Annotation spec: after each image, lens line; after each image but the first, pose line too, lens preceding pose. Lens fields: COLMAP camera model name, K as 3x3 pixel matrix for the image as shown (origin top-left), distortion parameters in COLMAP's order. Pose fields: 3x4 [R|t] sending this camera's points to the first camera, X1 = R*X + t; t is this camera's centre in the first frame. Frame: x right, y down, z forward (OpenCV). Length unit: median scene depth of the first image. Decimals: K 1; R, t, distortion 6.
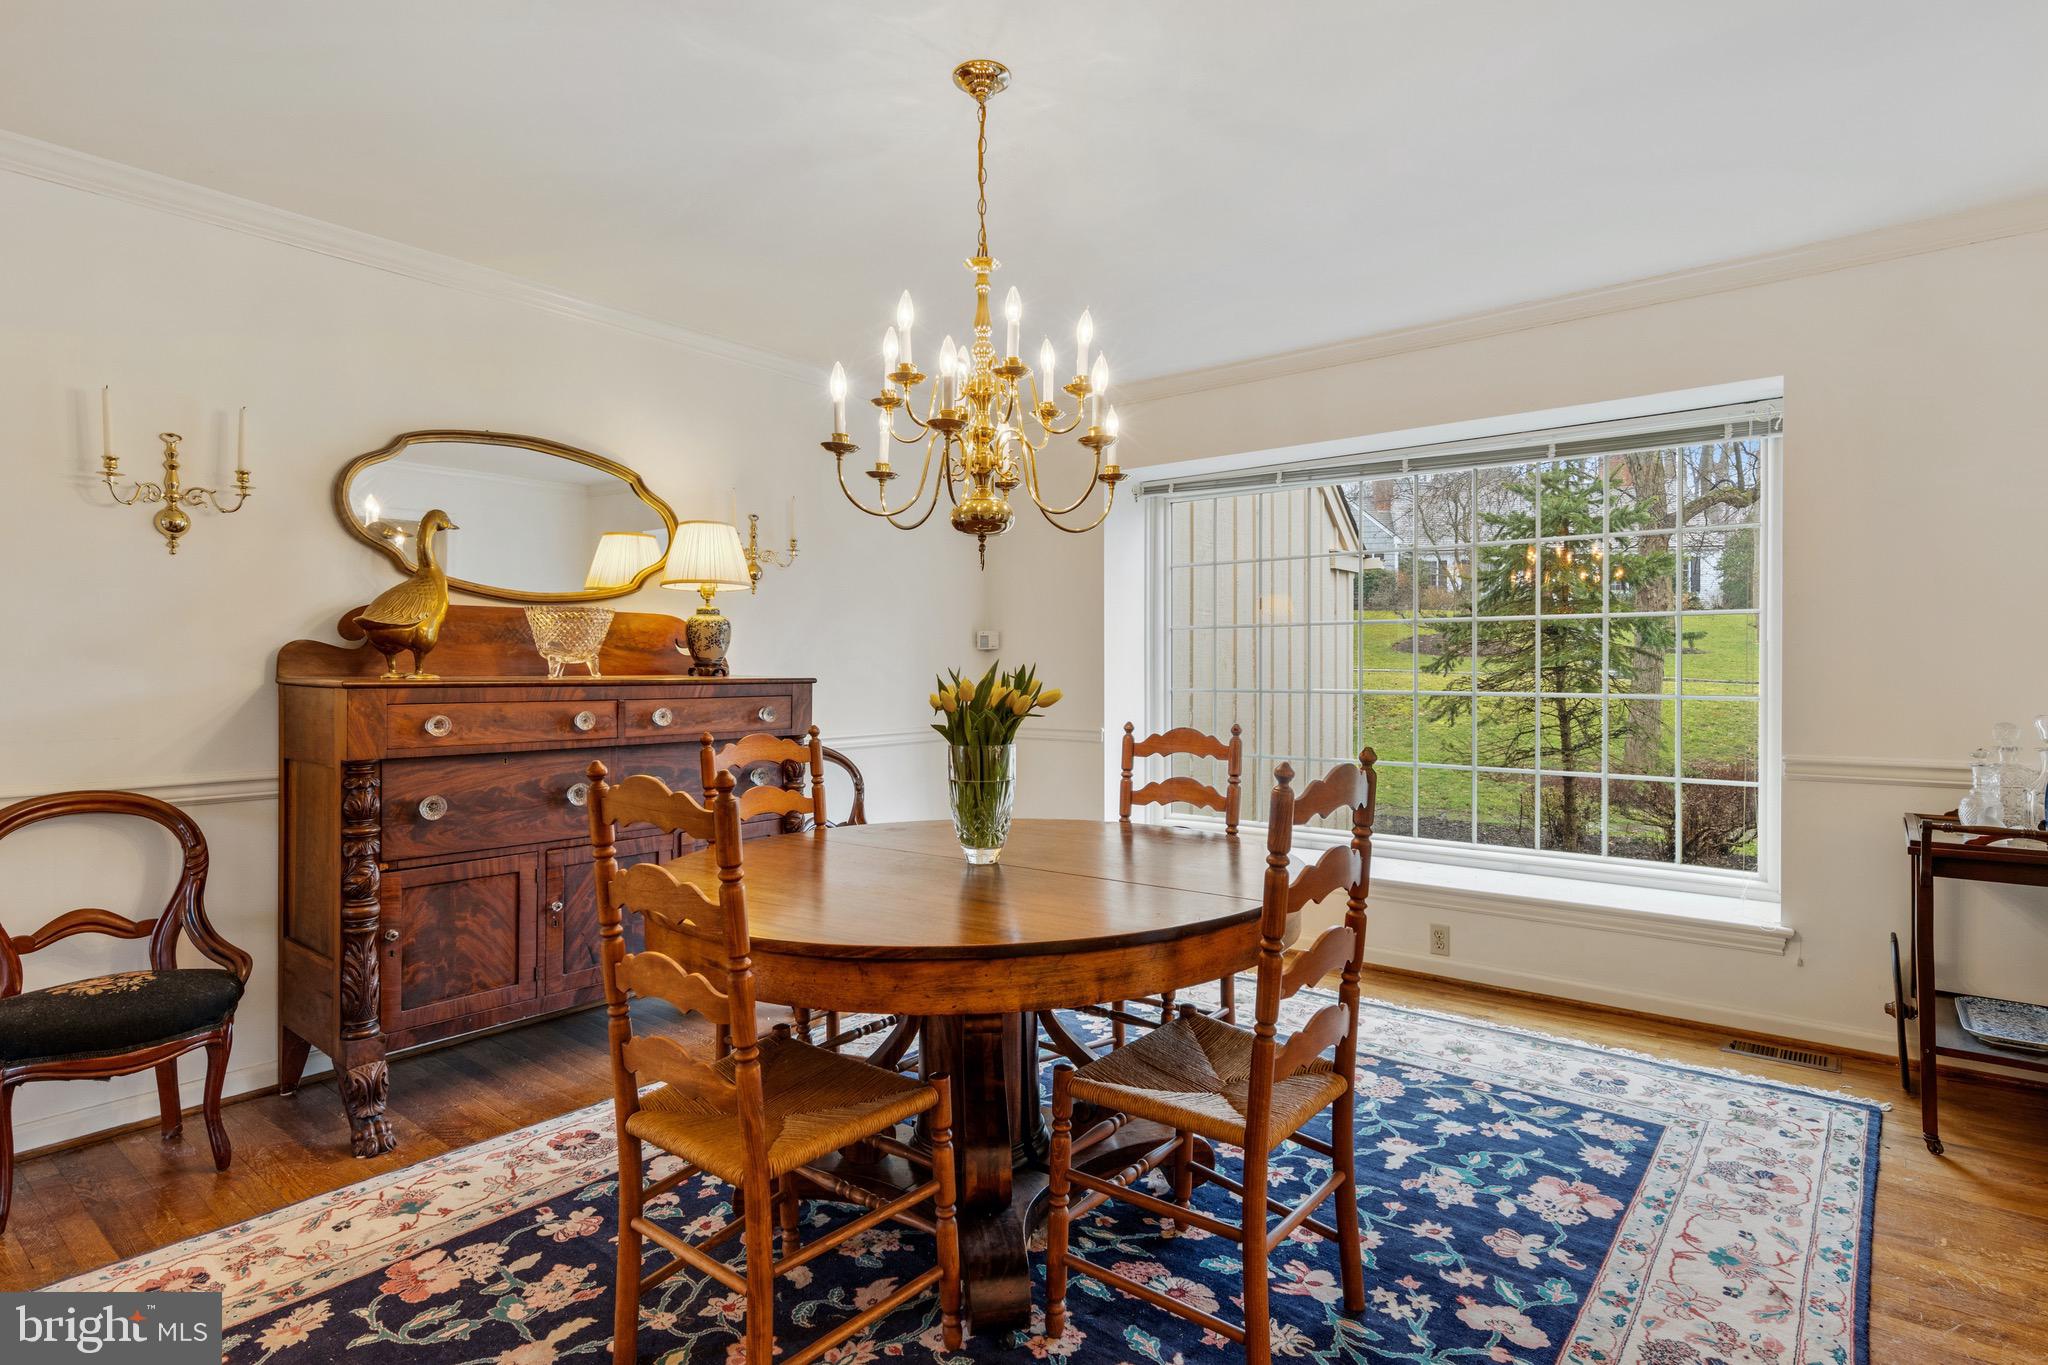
lens RADIAL K [[1043.5, 0, 1024.0], [0, 1043.5, 682.5], [0, 0, 1]] dist [0.014106, -0.002045]
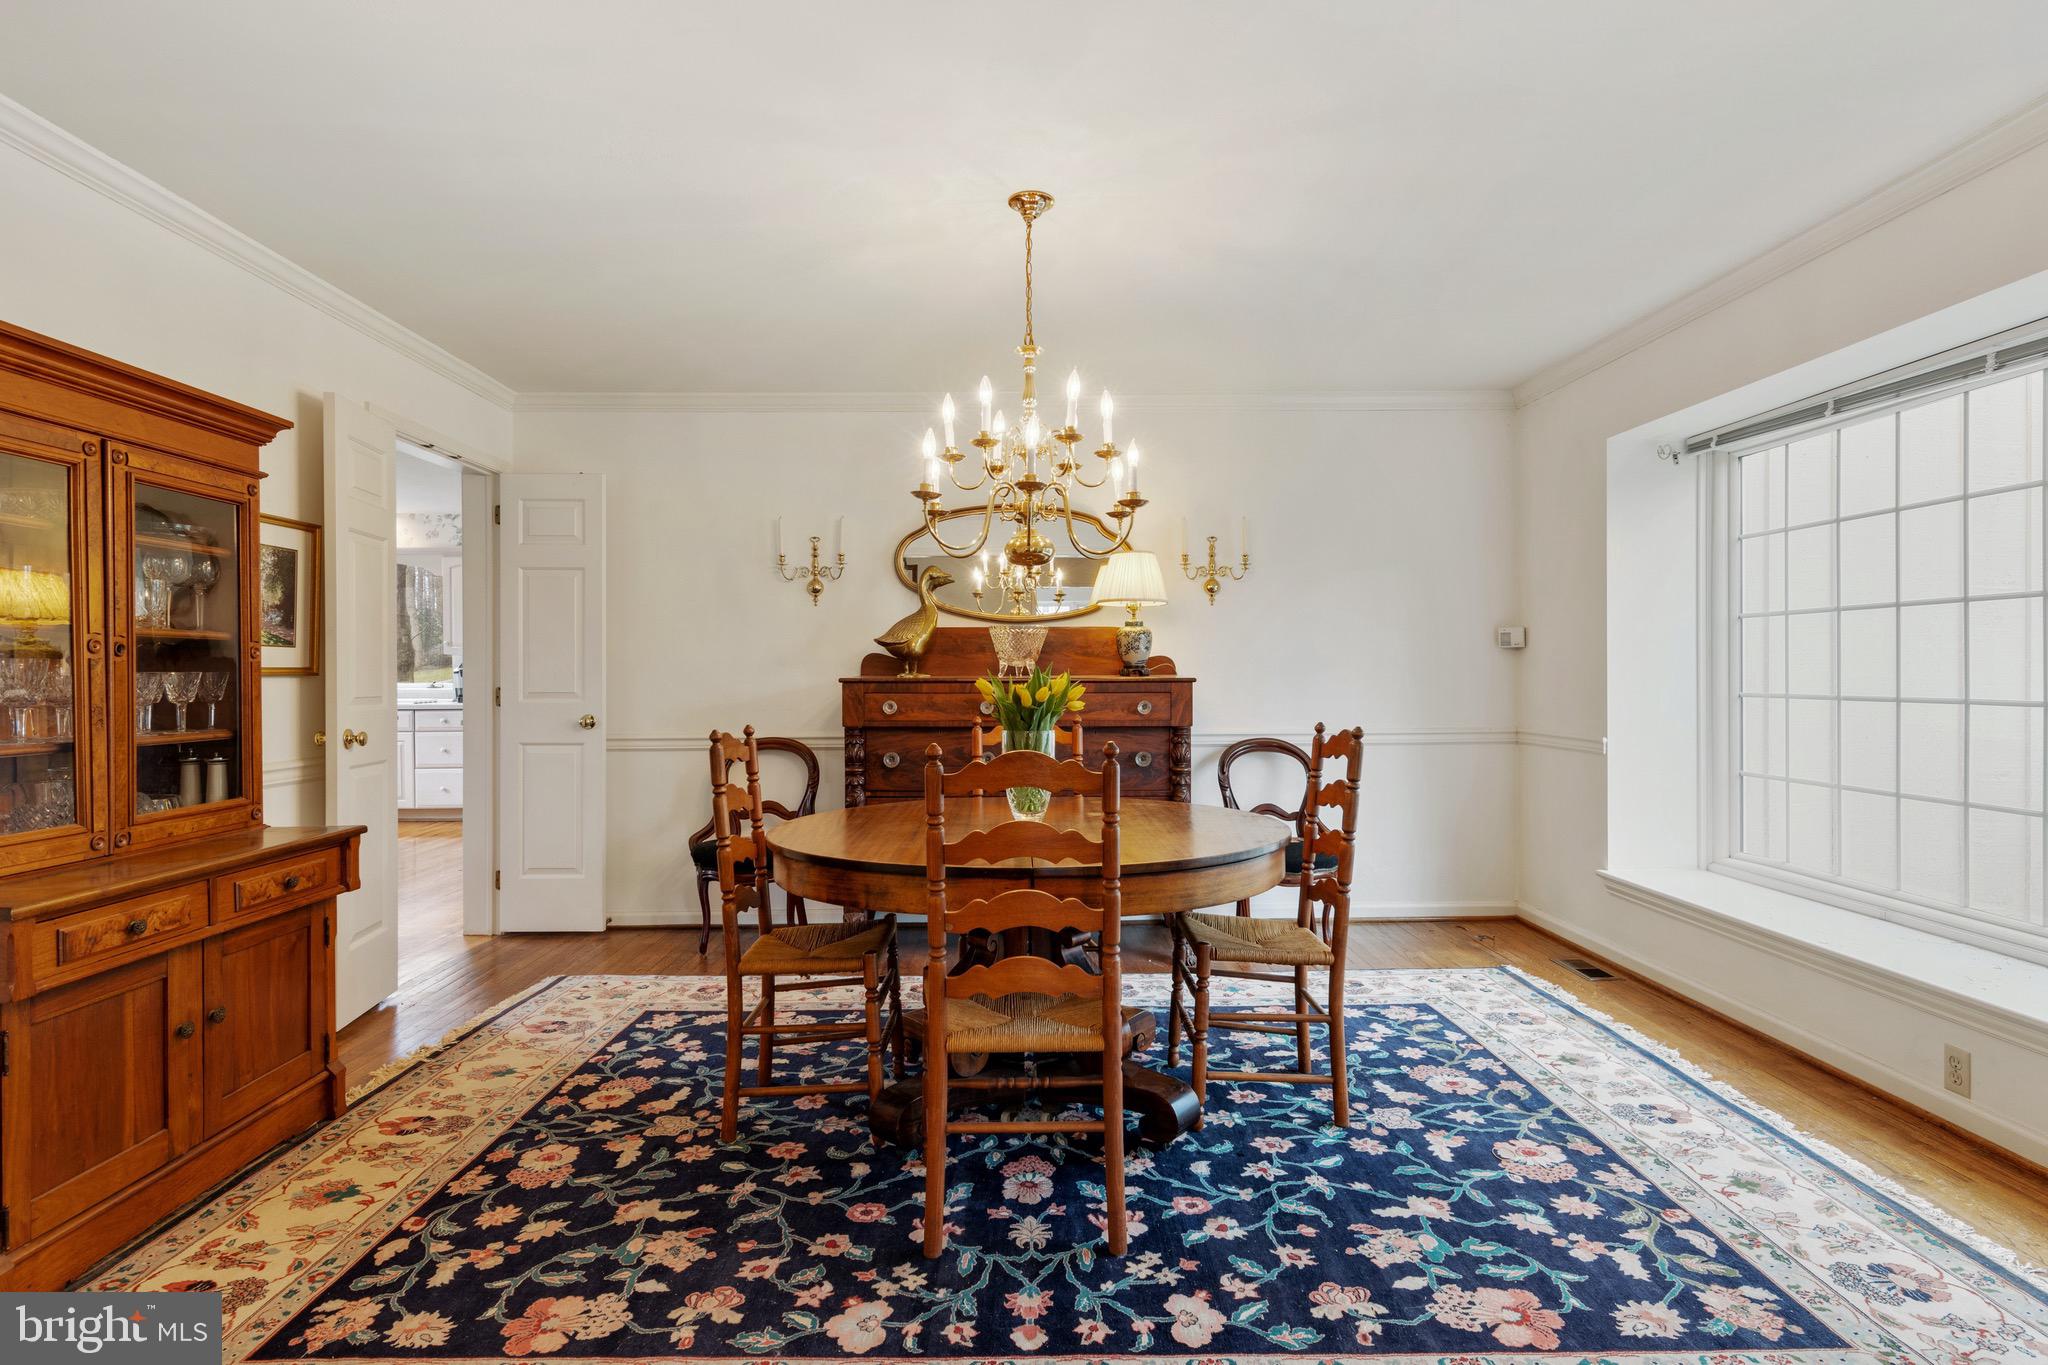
lens RADIAL K [[1040.8, 0, 1029.1], [0, 1040.8, 678.5], [0, 0, 1]] dist [0.013792, -0.001743]
pose [[0.644107, 0.004169, -0.764924, 0.794932], [-0.006471, 0.999979, 0.000002, -0.002943], [0.764908, 0.004948, 0.644120, 0.162618]]
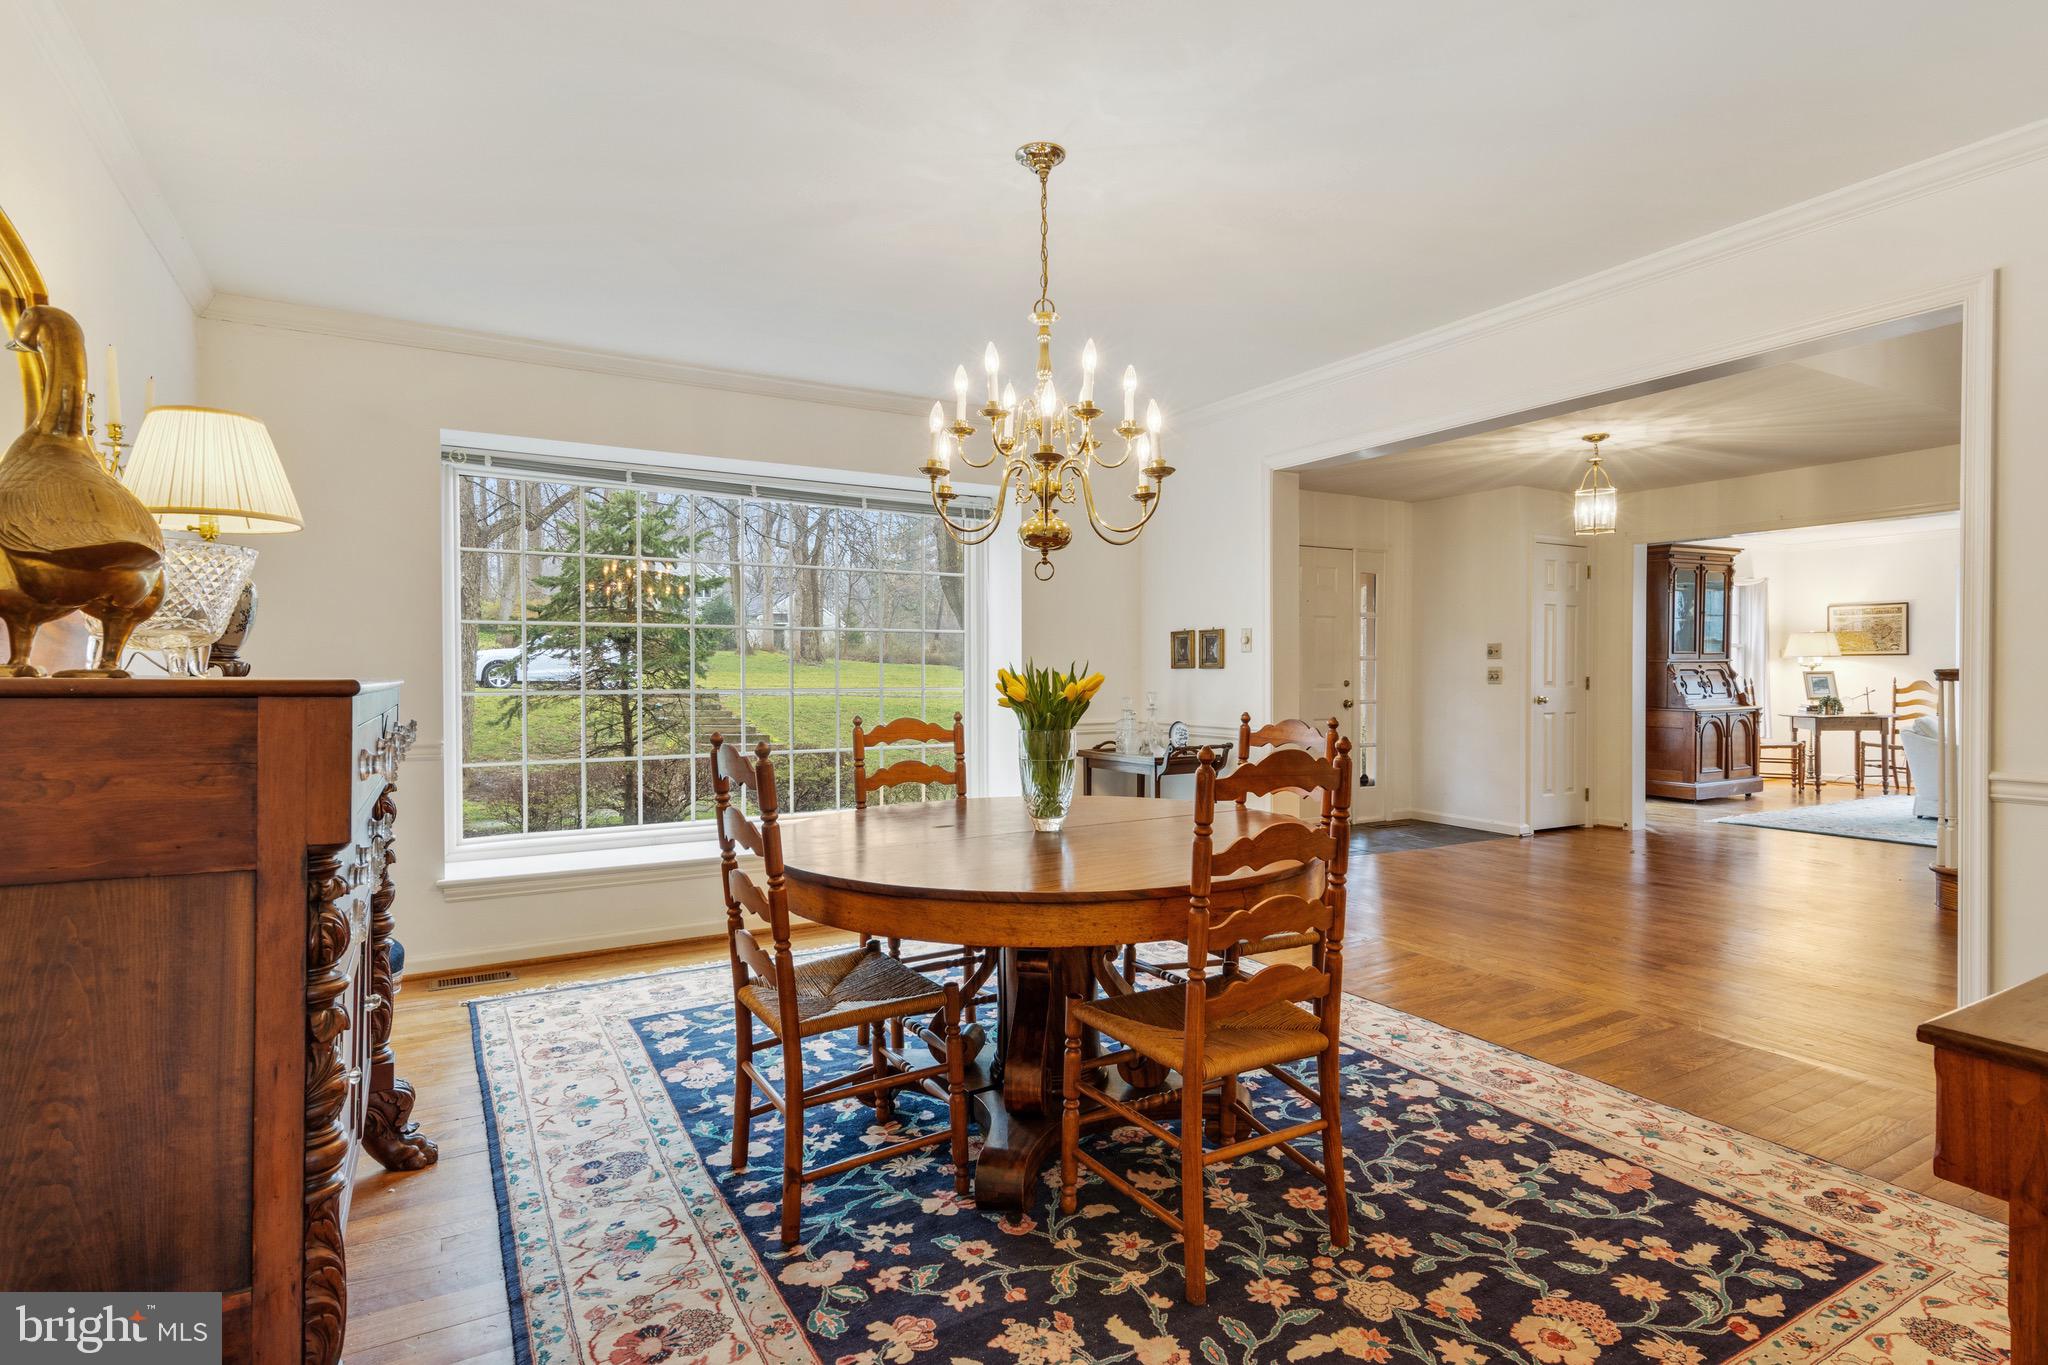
lens RADIAL K [[1040.8, 0, 1029.1], [0, 1040.8, 678.5], [0, 0, 1]] dist [0.013792, -0.001743]
pose [[0.356104, -0.004916, 0.934433, -0.980151], [0.013112, 0.999914, 0.000264, 0.002510], [-0.934354, 0.012158, 0.356138, 0.518358]]
